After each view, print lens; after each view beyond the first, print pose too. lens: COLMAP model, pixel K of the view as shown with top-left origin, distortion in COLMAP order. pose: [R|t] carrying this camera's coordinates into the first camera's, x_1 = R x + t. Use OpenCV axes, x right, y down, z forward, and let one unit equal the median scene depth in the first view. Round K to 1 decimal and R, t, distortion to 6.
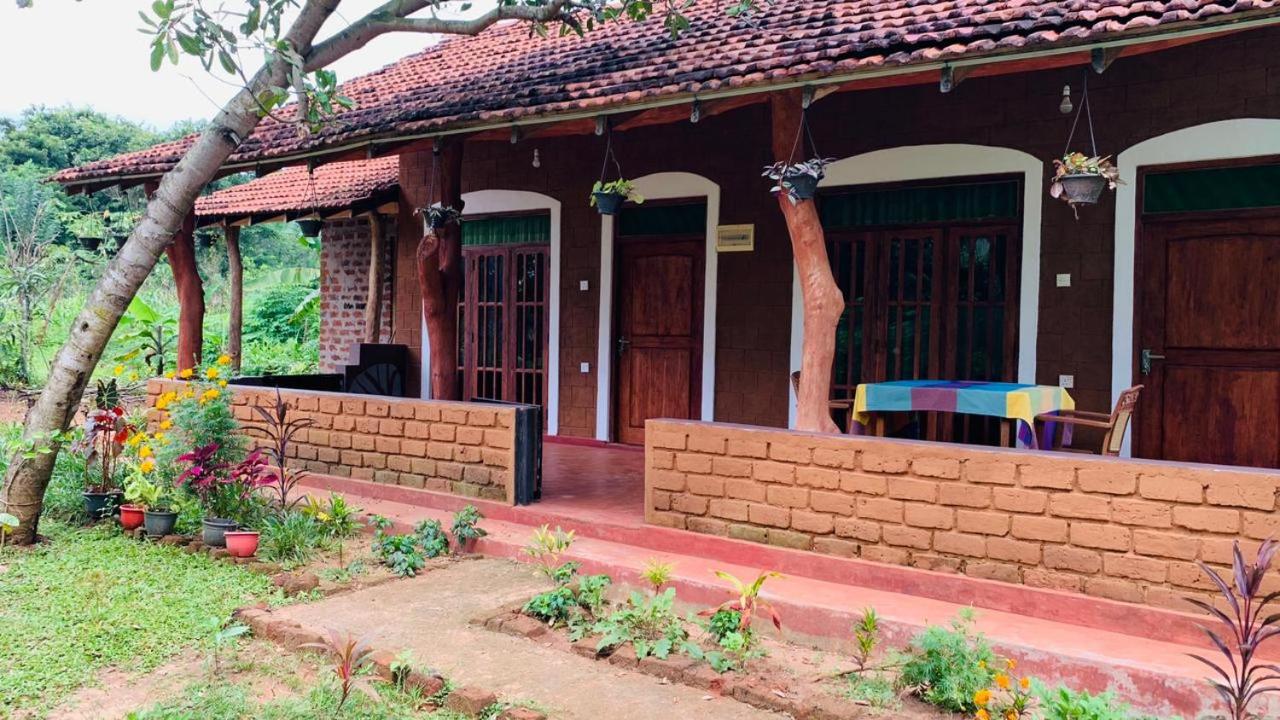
lens RADIAL K [[977.5, 0, 645.0], [0, 977.5, 343.5], [0, 0, 1]] dist [0.080238, -0.133047]
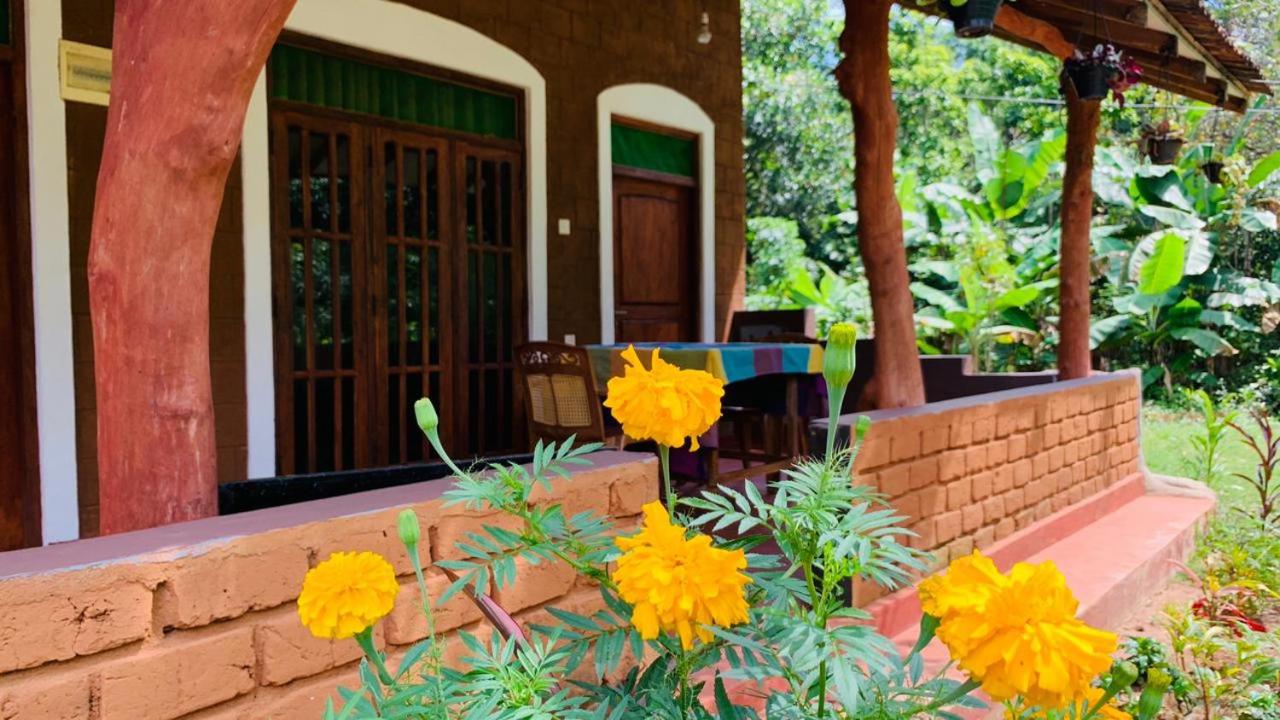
lens RADIAL K [[985.8, 0, 654.1], [0, 985.8, 365.0], [0, 0, 1]] dist [0.067777, -0.145011]
pose [[0.071790, -0.062061, 0.995487, -0.519060], [0.019486, 0.997959, 0.060810, 0.007902], [-0.997229, 0.015032, 0.072853, 0.996424]]
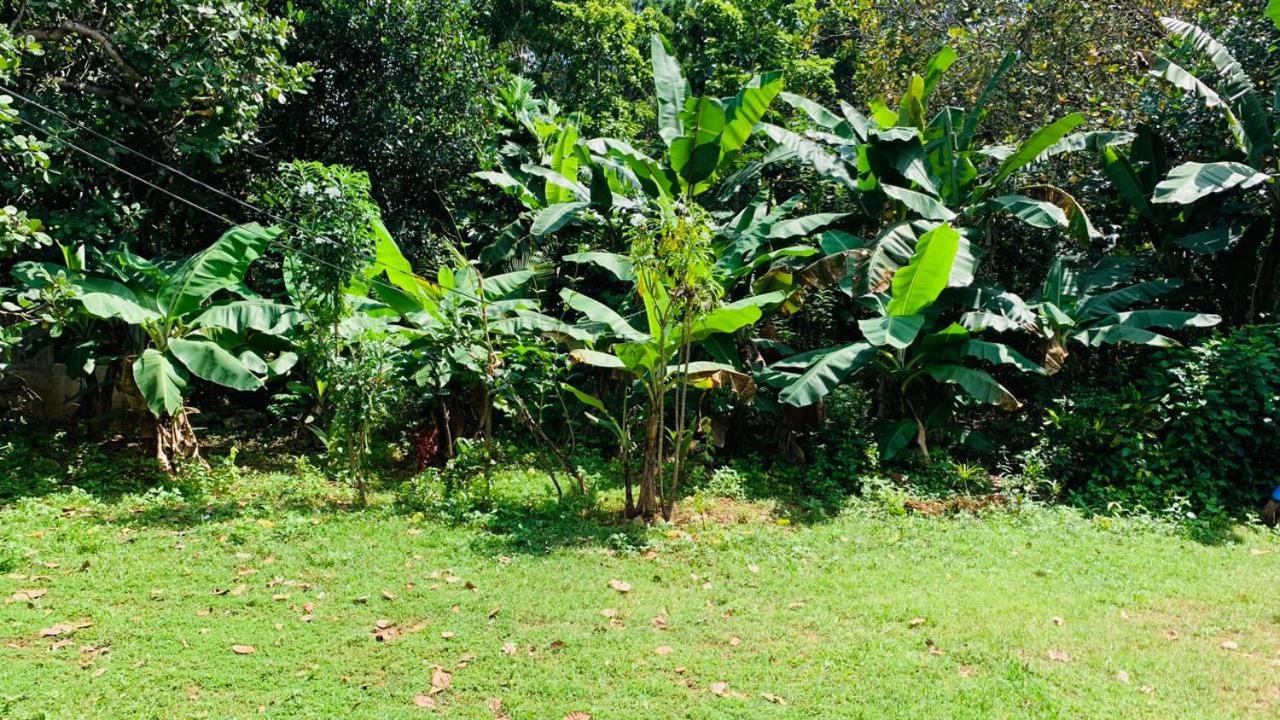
lens RADIAL K [[977.9, 0, 645.3], [0, 977.9, 369.0], [0, 0, 1]] dist [0.068476, -0.135770]
pose [[-0.236340, -0.092047, 0.967301, 0.573266], [-0.015593, 0.995734, 0.090943, -0.048078], [-0.971545, 0.006410, -0.236767, 0.747533]]
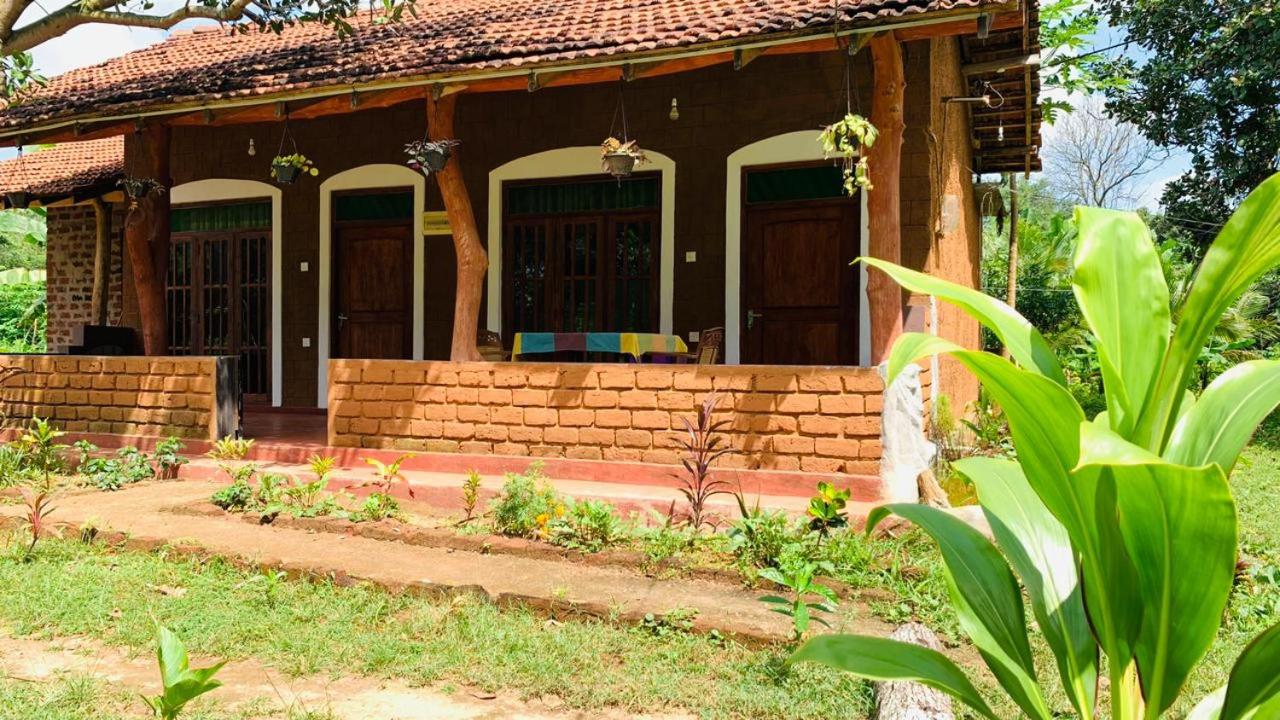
lens RADIAL K [[977.9, 0, 645.3], [0, 977.9, 369.0], [0, 0, 1]] dist [0.068476, -0.135770]
pose [[0.977164, -0.015409, 0.211928, 0.116053], [0.014187, 0.999873, 0.007284, 0.080825], [-0.212013, -0.004111, 0.977258, -0.240194]]
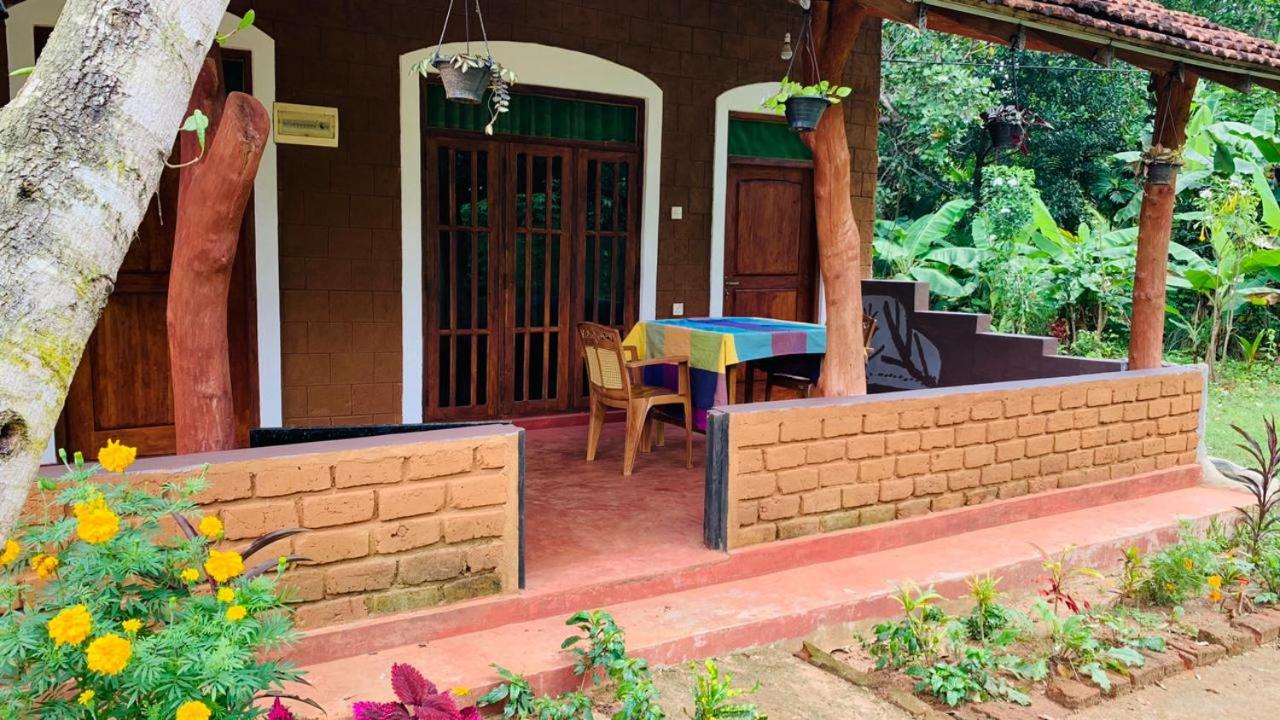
lens RADIAL K [[976.4, 0, 644.7], [0, 976.4, 362.8], [0, 0, 1]] dist [0.077253, -0.134744]
pose [[0.386553, -0.125328, 0.913712, -0.644648], [-0.004594, 0.990450, 0.137797, -0.056771], [-0.922256, -0.057463, 0.382285, 0.726766]]
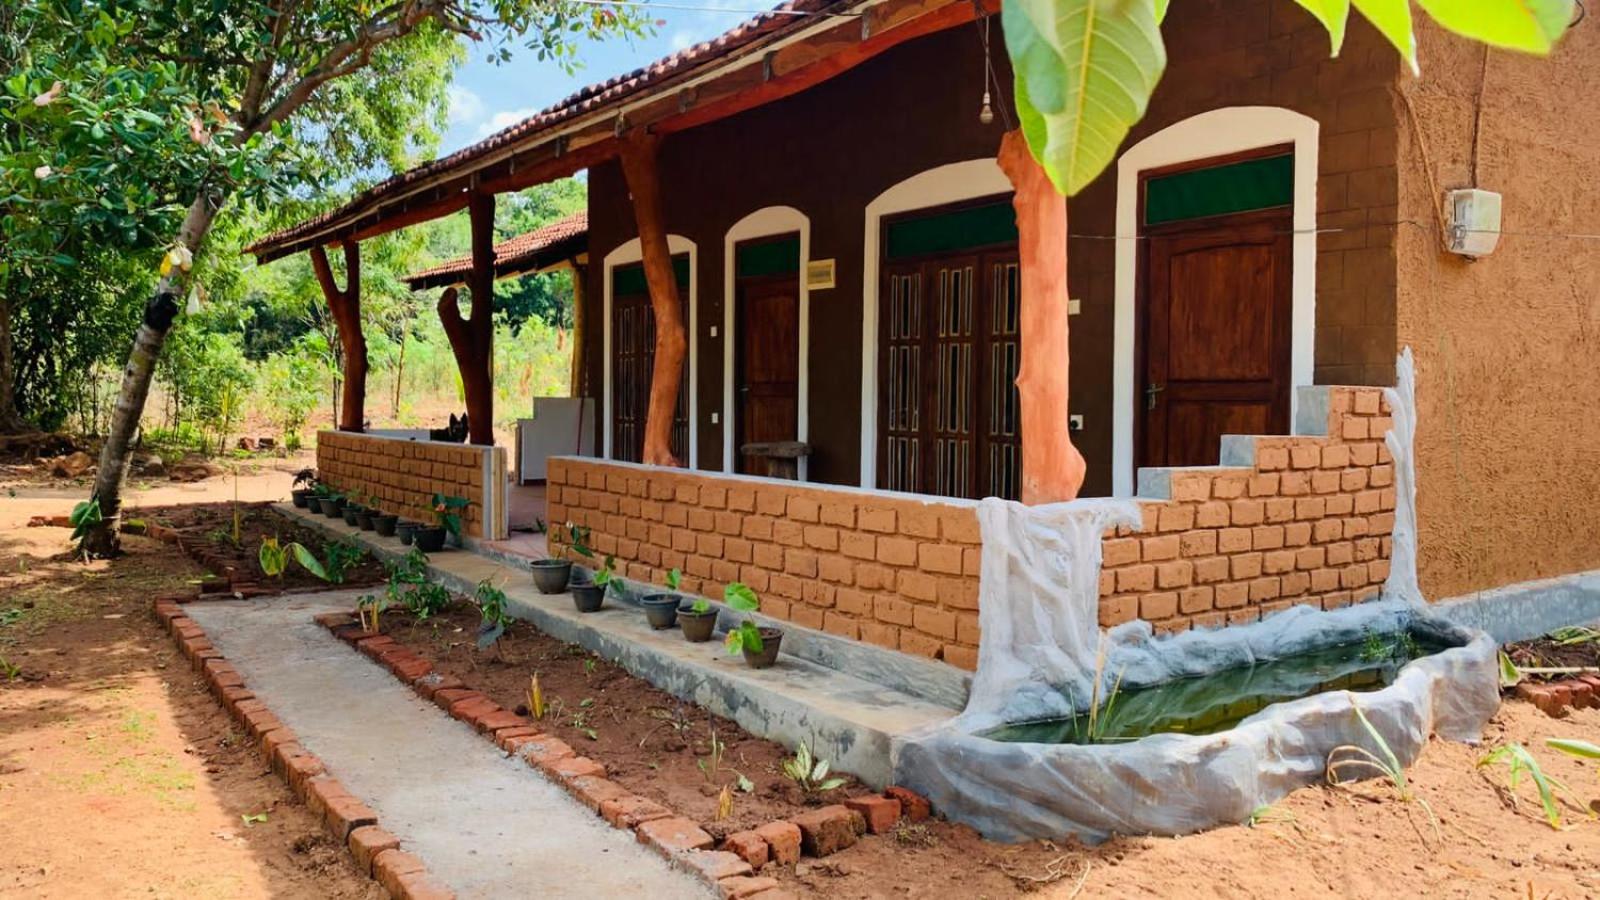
lens RADIAL K [[1213.3, 0, 795.3], [0, 1213.3, 442.0], [0, 0, 1]] dist [0.072480, -0.120261]
pose [[0.937288, -0.001082, -0.348555, 0.660002], [0.009934, 0.999672, 0.023610, 0.032198], [0.348415, -0.025592, 0.936991, -0.122984]]
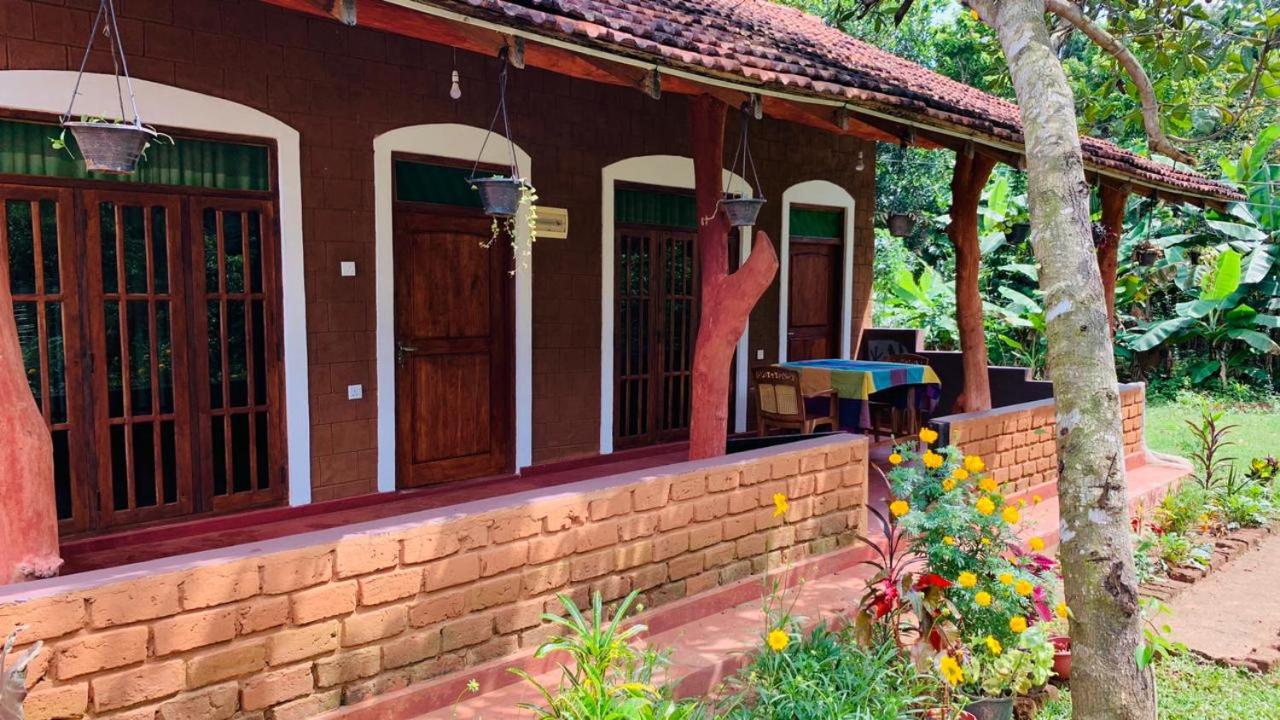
lens RADIAL K [[977.9, 0, 645.3], [0, 977.9, 369.0], [0, 0, 1]] dist [0.068476, -0.135770]
pose [[0.168949, -0.099494, 0.980590, -1.080665], [0.003819, 0.994951, 0.100293, -0.090952], [-0.985617, -0.013200, 0.168475, 1.076496]]
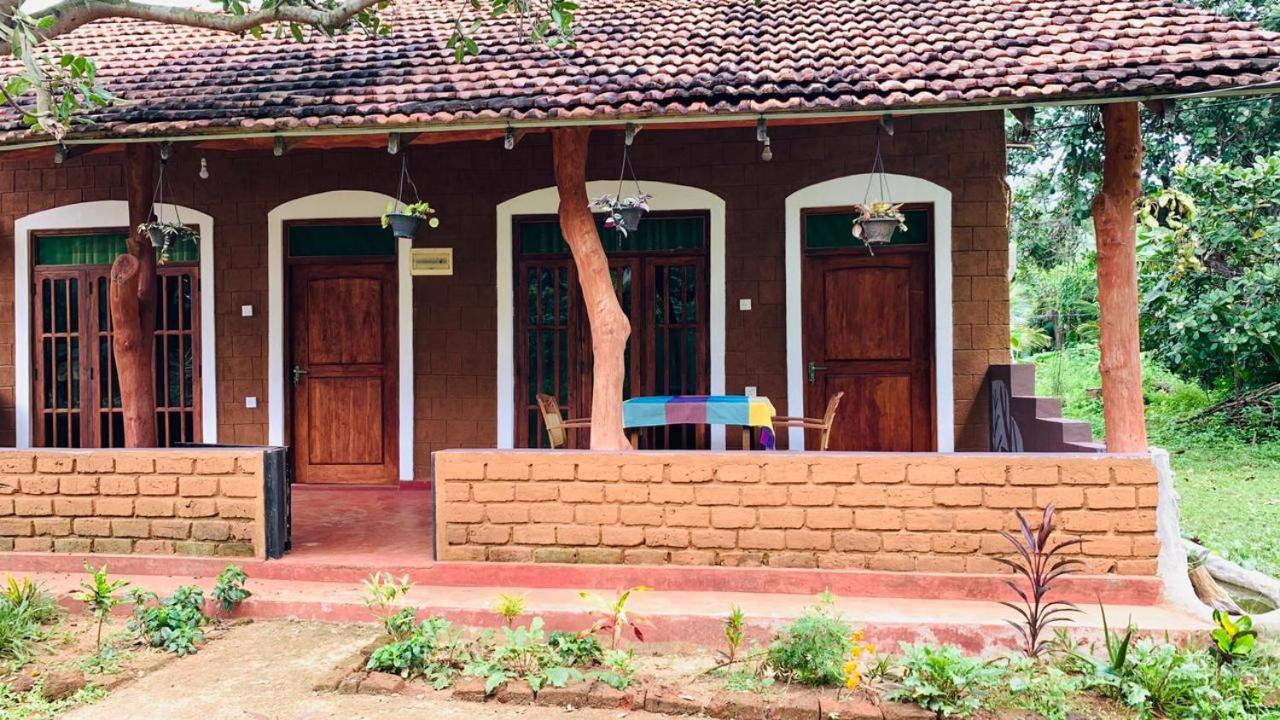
lens RADIAL K [[978.8, 0, 638.9], [0, 978.8, 350.6], [0, 0, 1]] dist [0.076807, -0.137398]
pose [[0.893304, -0.026923, 0.448645, -0.233657], [0.033425, 0.999420, -0.006579, -0.007851], [-0.448208, 0.020873, 0.893686, 0.042043]]
